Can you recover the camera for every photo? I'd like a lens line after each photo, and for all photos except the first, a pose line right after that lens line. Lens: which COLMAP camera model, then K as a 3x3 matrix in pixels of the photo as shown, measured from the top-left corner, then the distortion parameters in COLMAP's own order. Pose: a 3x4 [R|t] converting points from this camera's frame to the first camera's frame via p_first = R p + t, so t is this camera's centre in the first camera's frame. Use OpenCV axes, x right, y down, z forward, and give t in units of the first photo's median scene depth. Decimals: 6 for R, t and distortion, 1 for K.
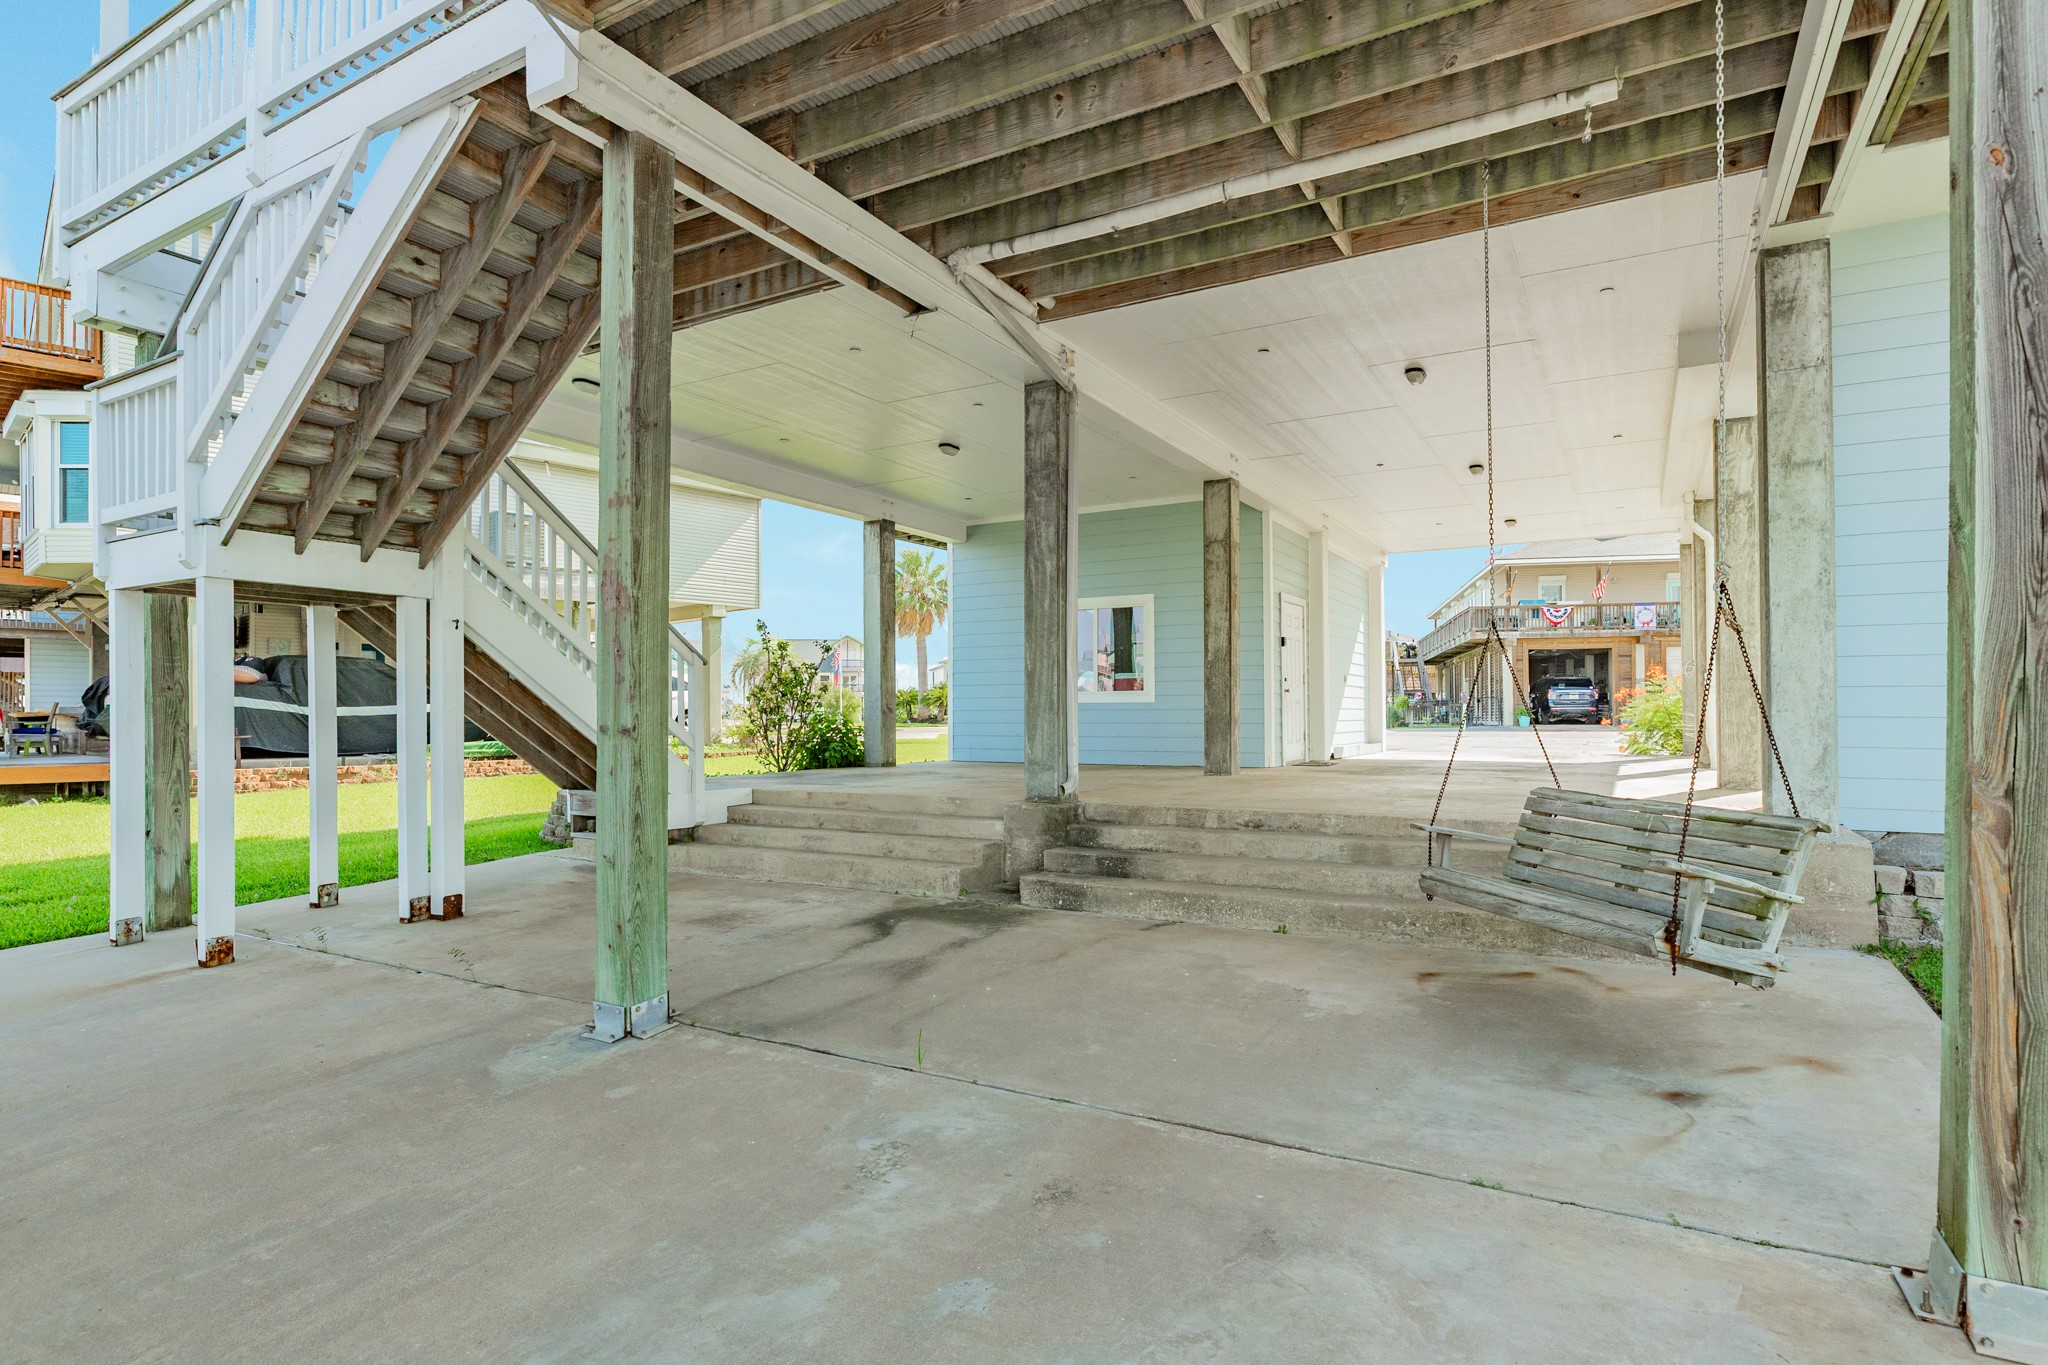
lens RADIAL K [[1014.4, 0, 1066.7], [0, 1014.4, 706.9], [0, 0, 1]] dist [0.010028, -0.001524]
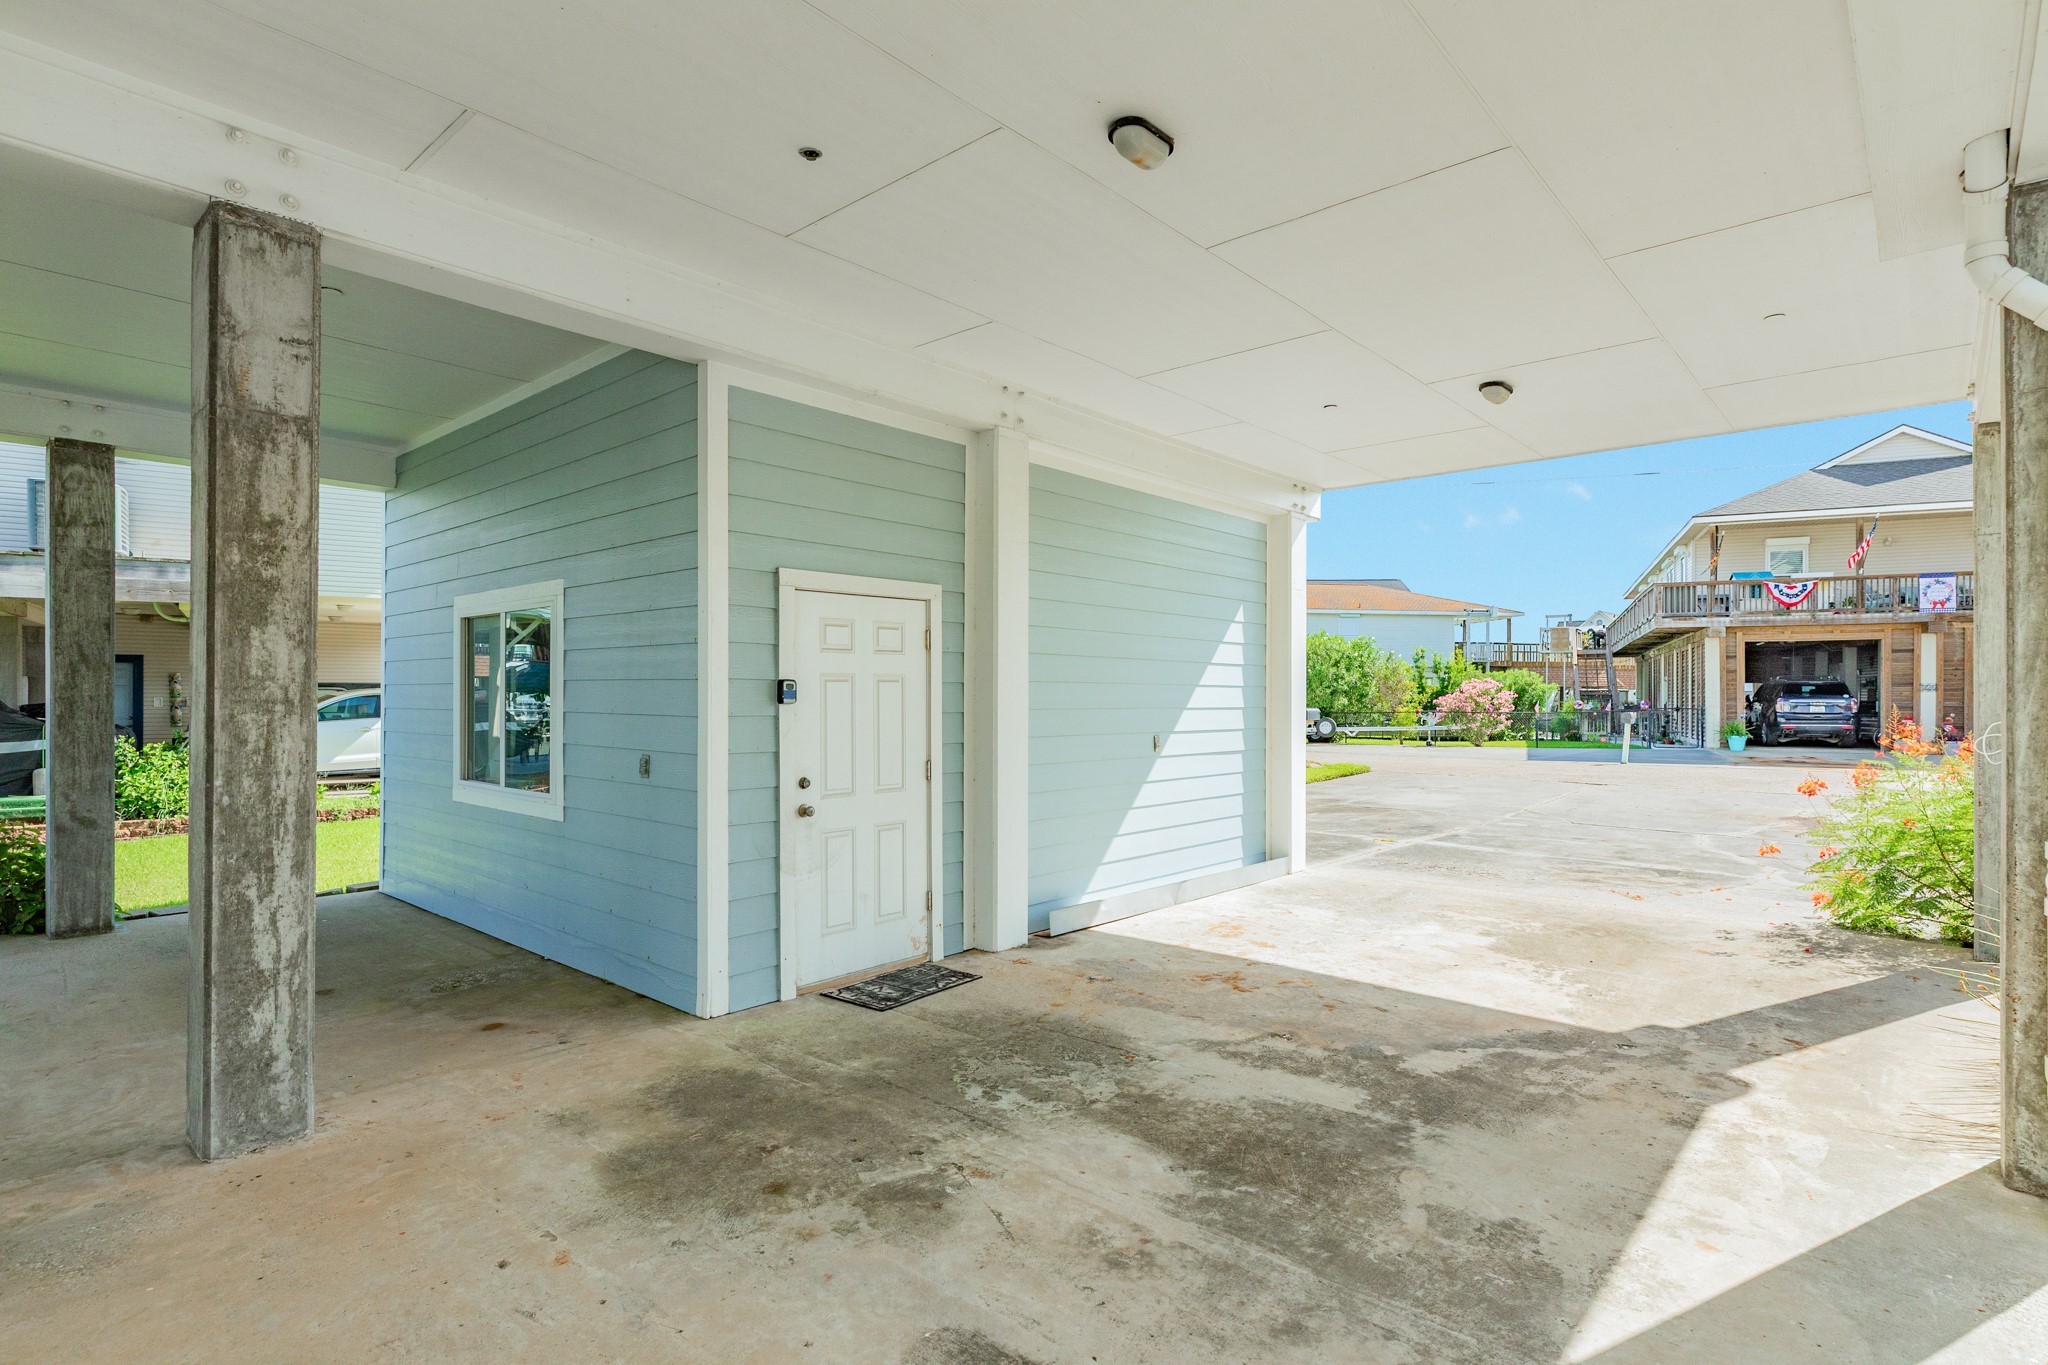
lens RADIAL K [[1014.4, 0, 1019.0], [0, 1014.4, 695.8], [0, 0, 1]] dist [0.010028, -0.001524]
pose [[0.974356, 0.005584, -0.224941, 0.120335], [-0.004634, 0.999978, 0.004748, -0.019846], [0.224963, -0.003584, 0.974361, 0.191024]]
